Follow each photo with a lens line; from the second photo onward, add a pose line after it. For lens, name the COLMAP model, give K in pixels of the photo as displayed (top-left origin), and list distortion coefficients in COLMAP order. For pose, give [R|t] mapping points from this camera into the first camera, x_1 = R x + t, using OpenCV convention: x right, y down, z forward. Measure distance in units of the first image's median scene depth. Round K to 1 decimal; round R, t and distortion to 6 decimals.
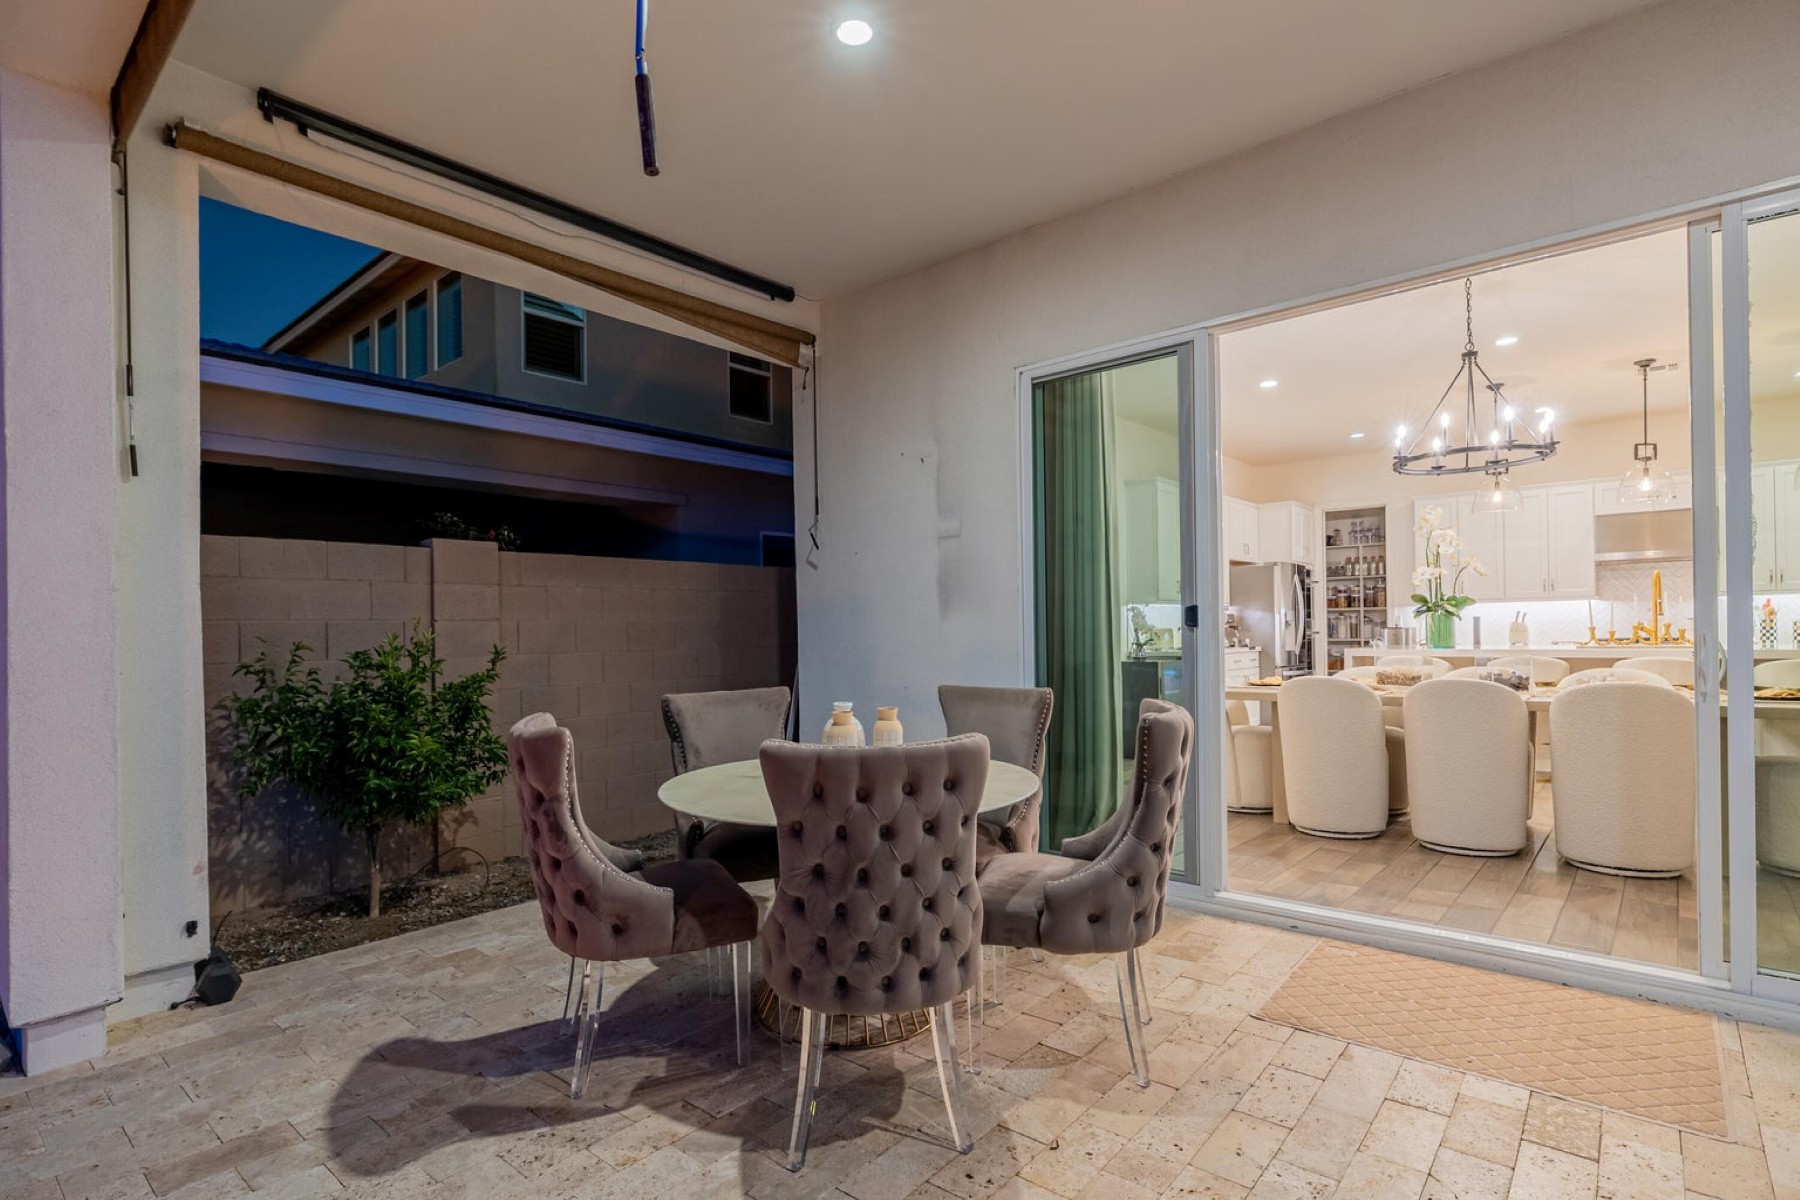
lens RADIAL K [[926.1, 0, 898.0], [0, 926.1, 605.1], [0, 0, 1]] dist [-0.000156, -0.000006]
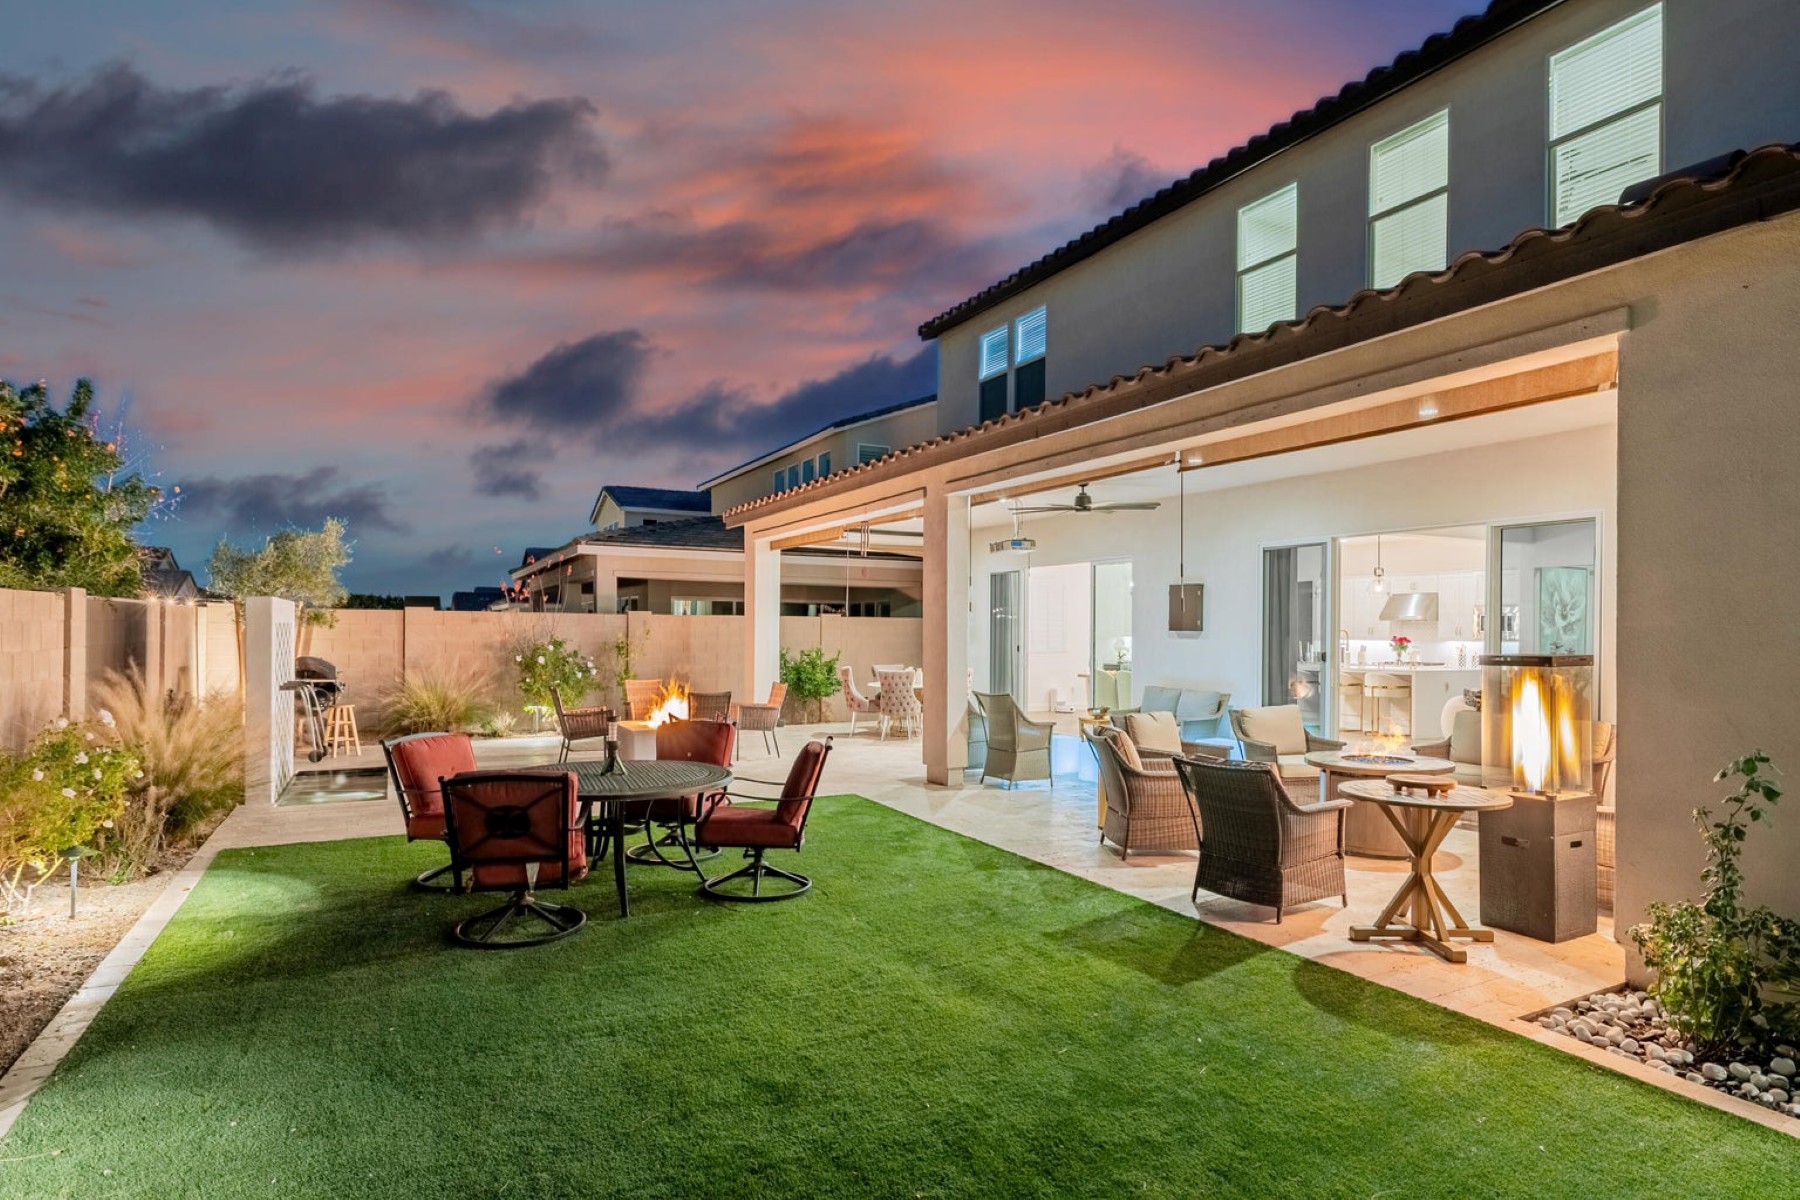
lens RADIAL K [[1112.0, 0, 900.0], [0, 1112.0, 607.3], [0, 0, 1]] dist [-0.009114, -0.000975]
pose [[0.932541, 0.020963, -0.360454, 1.263838], [-0.023802, 0.999711, -0.003437, -0.104398], [0.360278, 0.011785, 0.932771, -2.780200]]
